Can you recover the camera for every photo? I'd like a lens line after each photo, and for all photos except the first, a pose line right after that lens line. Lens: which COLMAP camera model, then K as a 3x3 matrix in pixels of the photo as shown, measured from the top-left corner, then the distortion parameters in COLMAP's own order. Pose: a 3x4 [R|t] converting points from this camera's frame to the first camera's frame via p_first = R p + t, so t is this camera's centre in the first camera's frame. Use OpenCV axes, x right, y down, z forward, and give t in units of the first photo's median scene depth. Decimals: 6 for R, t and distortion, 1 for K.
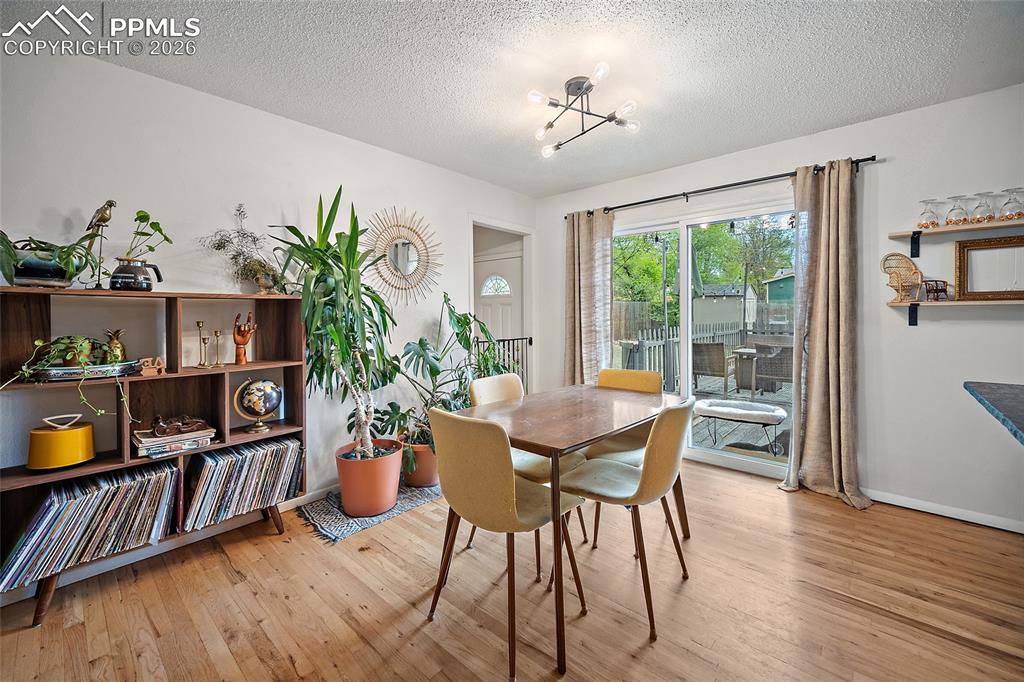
lens RADIAL K [[414.5, 0, 509.2], [0, 414.5, 315.7], [0, 0, 1]] dist [0.001243, 0.000153]
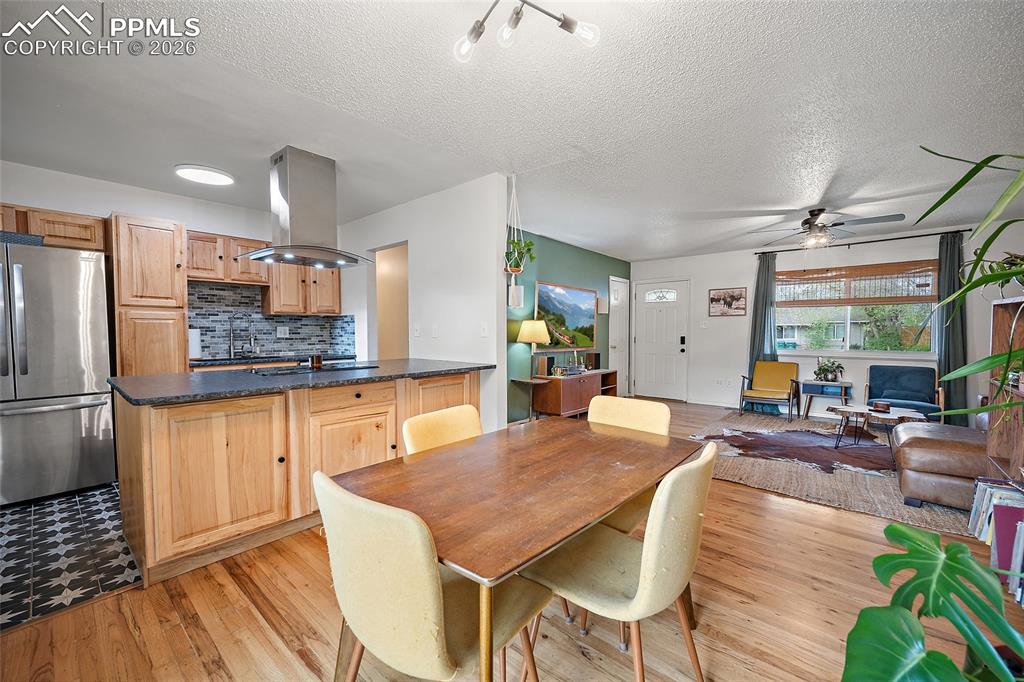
lens RADIAL K [[406.6, 0, 515.9], [0, 406.6, 348.6], [0, 0, 1]] dist [-0.001939, 0.000202]
pose [[-0.999613, 0.010626, -0.025725, 0.173168], [0.009291, 0.998633, 0.051446, -0.000125], [0.026237, 0.051187, -0.998344, 1.396442]]
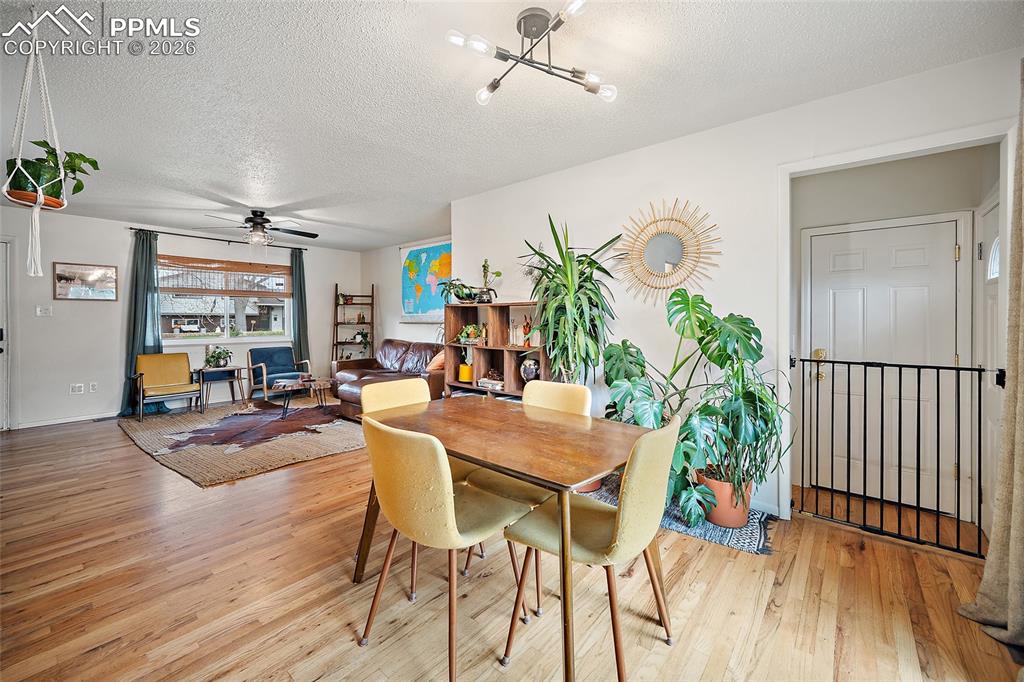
lens RADIAL K [[410.8, 0, 514.9], [0, 410.8, 319.6], [0, 0, 1]] dist [-0.003012, -0.000432]
pose [[0.042556, 0.011890, -0.999023, 0.836730], [-0.006119, 0.999914, 0.011640, -0.003580], [0.999075, 0.005618, 0.042625, 0.826951]]
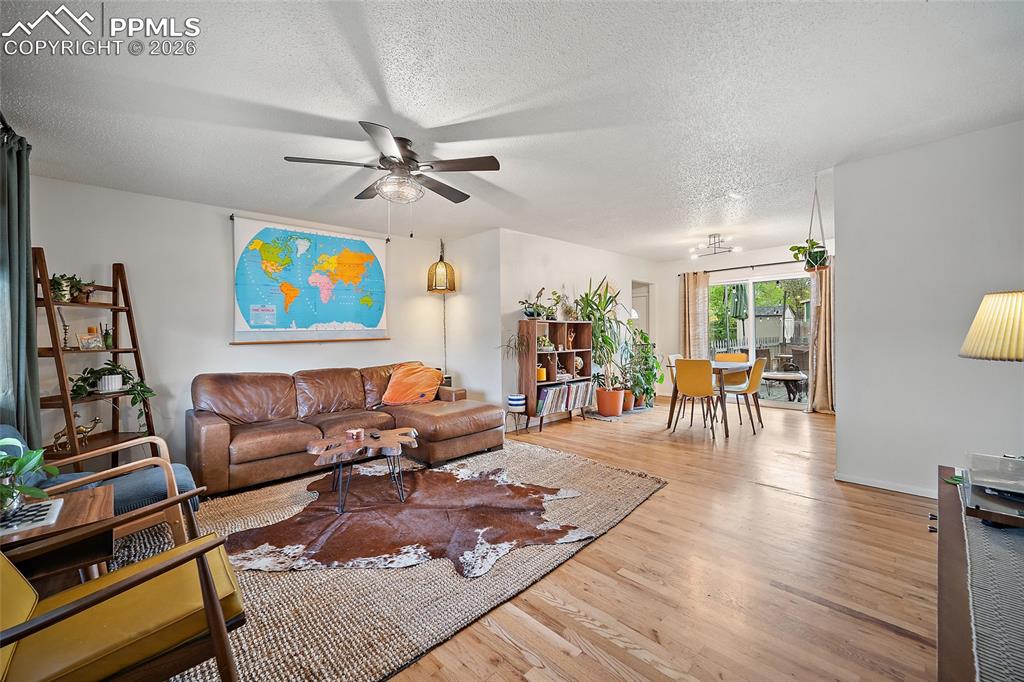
lens RADIAL K [[402.2, 0, 509.2], [0, 402.2, 337.7], [0, 0, 1]] dist [-0.001818, -0.000095]
pose [[0.996674, -0.005399, -0.081309, -0.759199], [0.005850, 0.999969, 0.005313, 0.030643], [0.081278, -0.005771, 0.996675, -1.313910]]
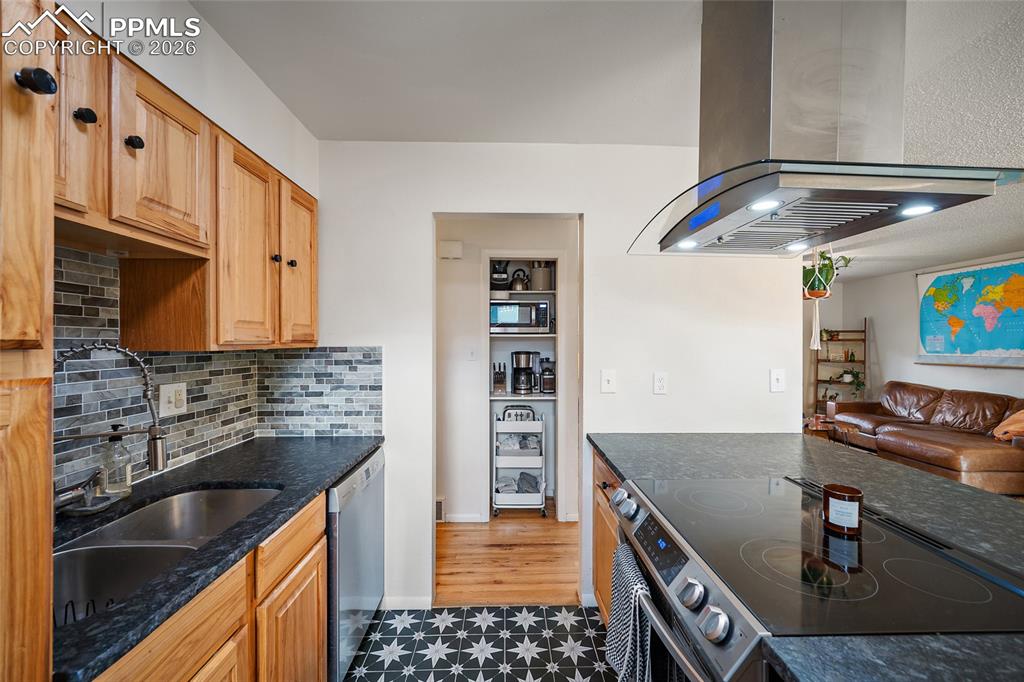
lens RADIAL K [[407.1, 0, 514.9], [0, 407.1, 343.0], [0, 0, 1]] dist [-0.002257, -0.000352]
pose [[-0.727826, 0.007669, -0.685719, 1.264394], [-0.001067, 0.999924, 0.012315, -0.086670], [0.685761, 0.009695, -0.727763, 0.284387]]
